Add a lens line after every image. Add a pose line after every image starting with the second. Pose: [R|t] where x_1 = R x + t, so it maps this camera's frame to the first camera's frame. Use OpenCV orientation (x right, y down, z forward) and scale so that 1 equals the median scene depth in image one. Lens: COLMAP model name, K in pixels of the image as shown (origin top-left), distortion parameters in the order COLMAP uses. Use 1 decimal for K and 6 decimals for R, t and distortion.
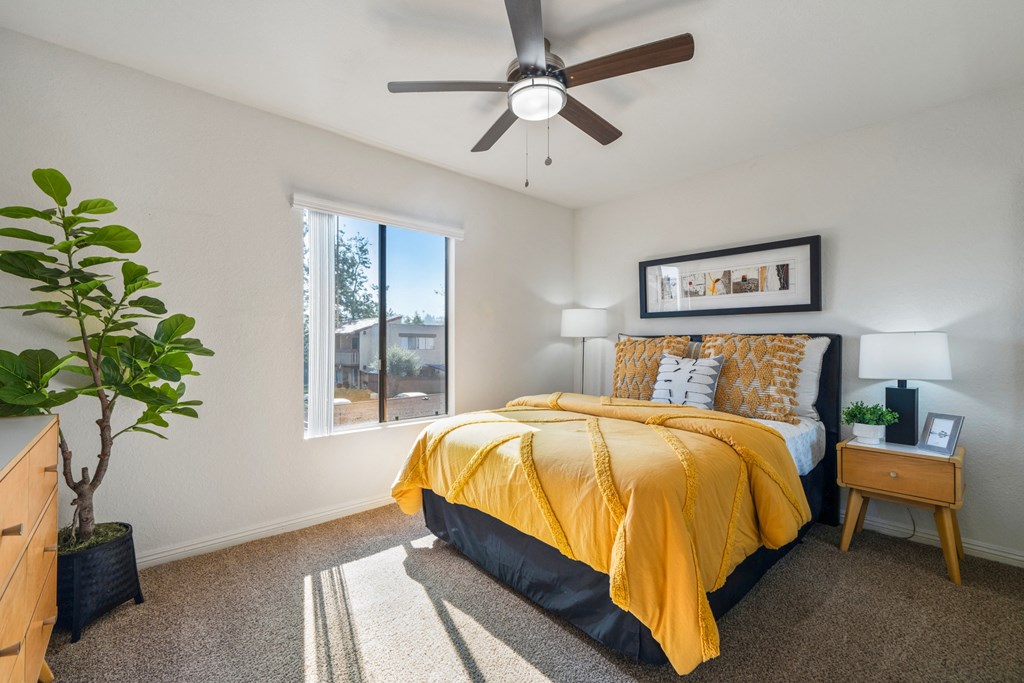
lens RADIAL K [[410.6, 0, 513.0], [0, 410.6, 340.5], [0, 0, 1]] dist [-0.002002, -0.000020]
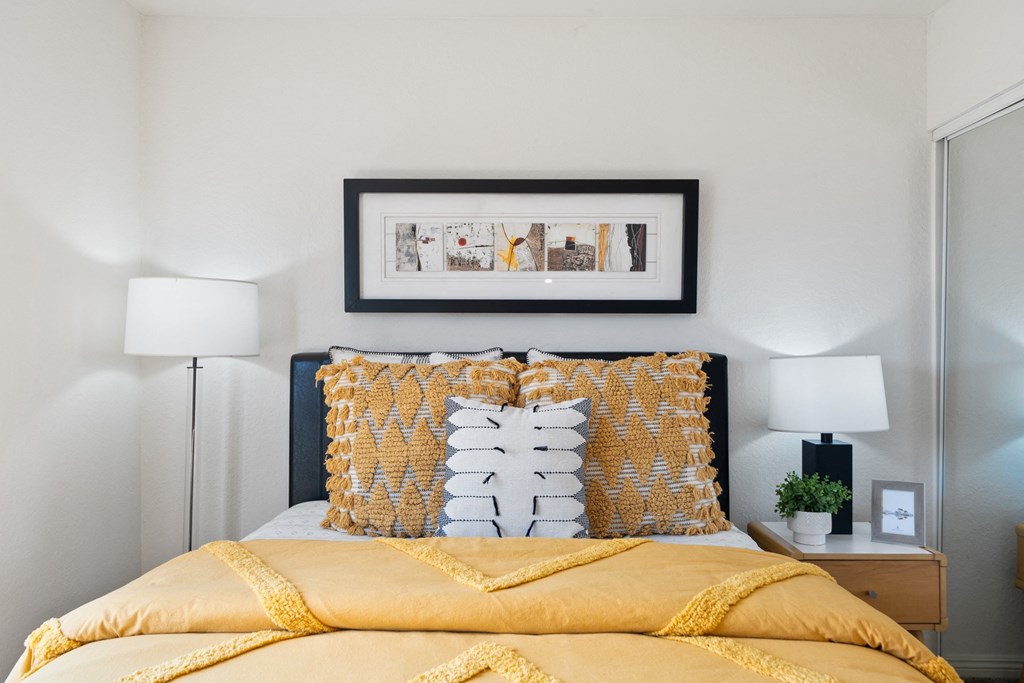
lens RADIAL K [[703.0, 0, 511.7], [0, 703.0, 340.3], [0, 0, 1]] dist [0.004614, -0.002916]
pose [[0.685827, 0.006792, 0.727733, -0.123051], [-0.002627, 0.999973, -0.006856, -0.024052], [-0.727760, 0.002790, 0.685827, 0.457012]]
